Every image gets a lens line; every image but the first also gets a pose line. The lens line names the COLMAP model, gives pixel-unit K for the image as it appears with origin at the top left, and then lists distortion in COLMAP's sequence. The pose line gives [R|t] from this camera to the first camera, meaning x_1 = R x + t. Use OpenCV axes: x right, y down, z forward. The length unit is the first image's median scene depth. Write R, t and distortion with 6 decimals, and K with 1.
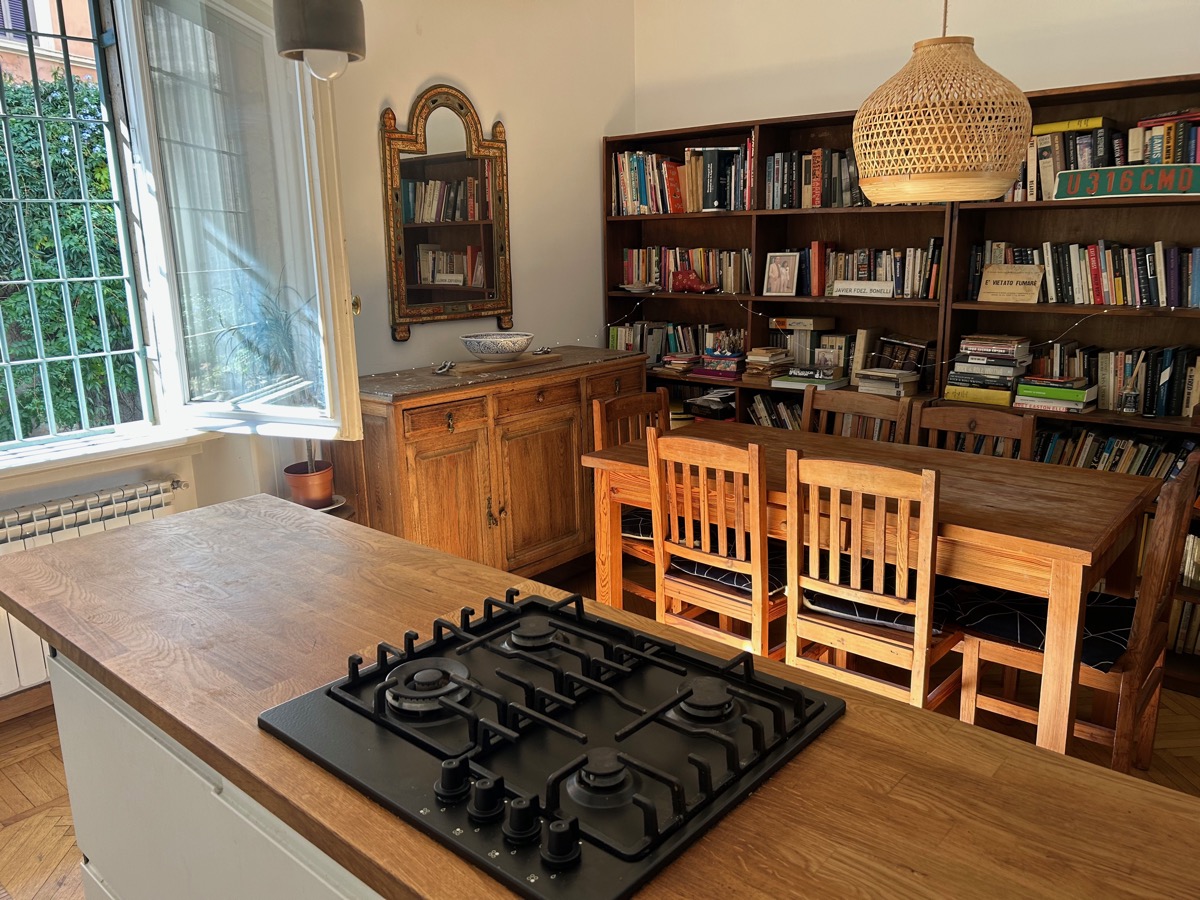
lens RADIAL K [[907.8, 0, 598.2], [0, 907.8, 459.1], [0, 0, 1]] dist [0.067551, -0.062994]
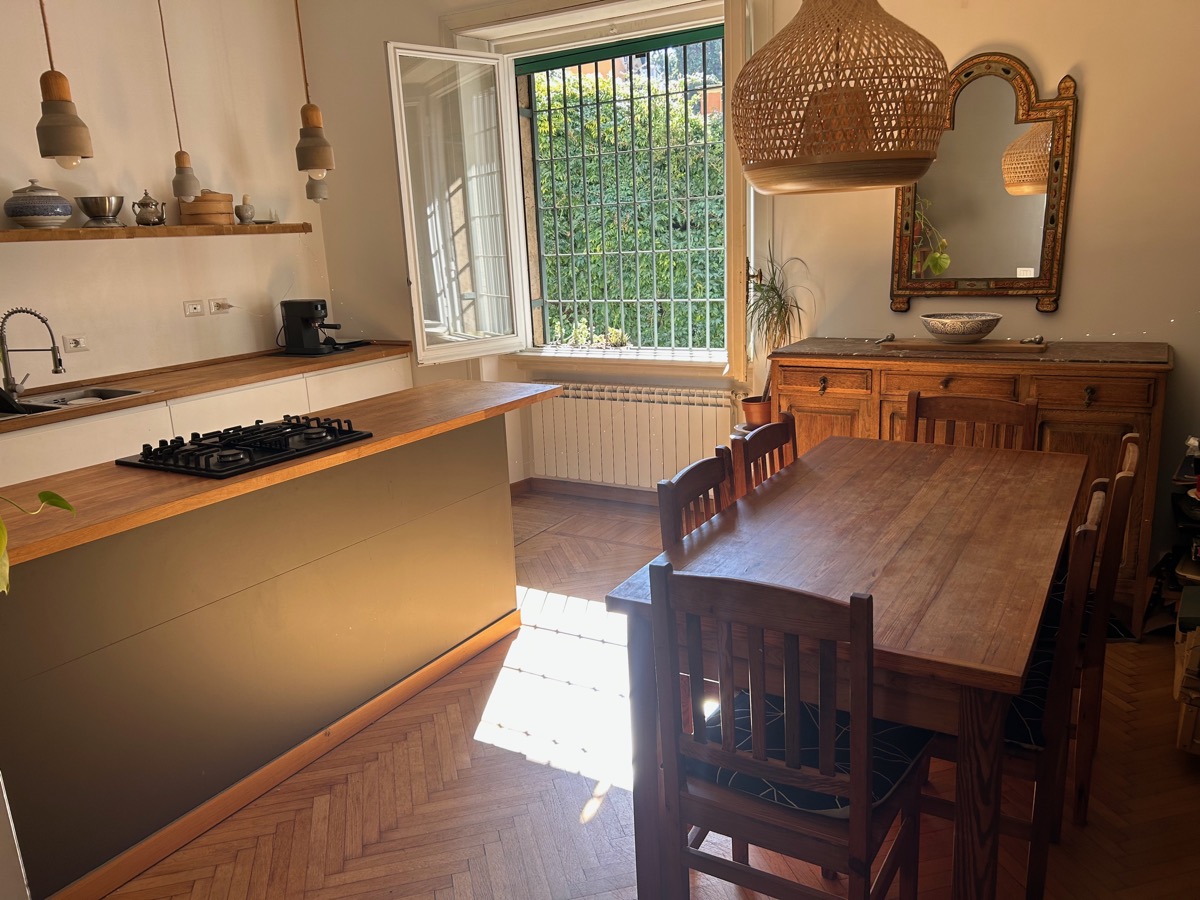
lens RADIAL K [[907.8, 0, 588.9], [0, 907.8, 460.3], [0, 0, 1]] dist [0.067551, -0.062994]
pose [[0.173403, 0.252037, -0.952055, 0.848163], [-0.191030, 0.956947, 0.218539, -0.137350], [0.966146, 0.143976, 0.214084, 0.474911]]
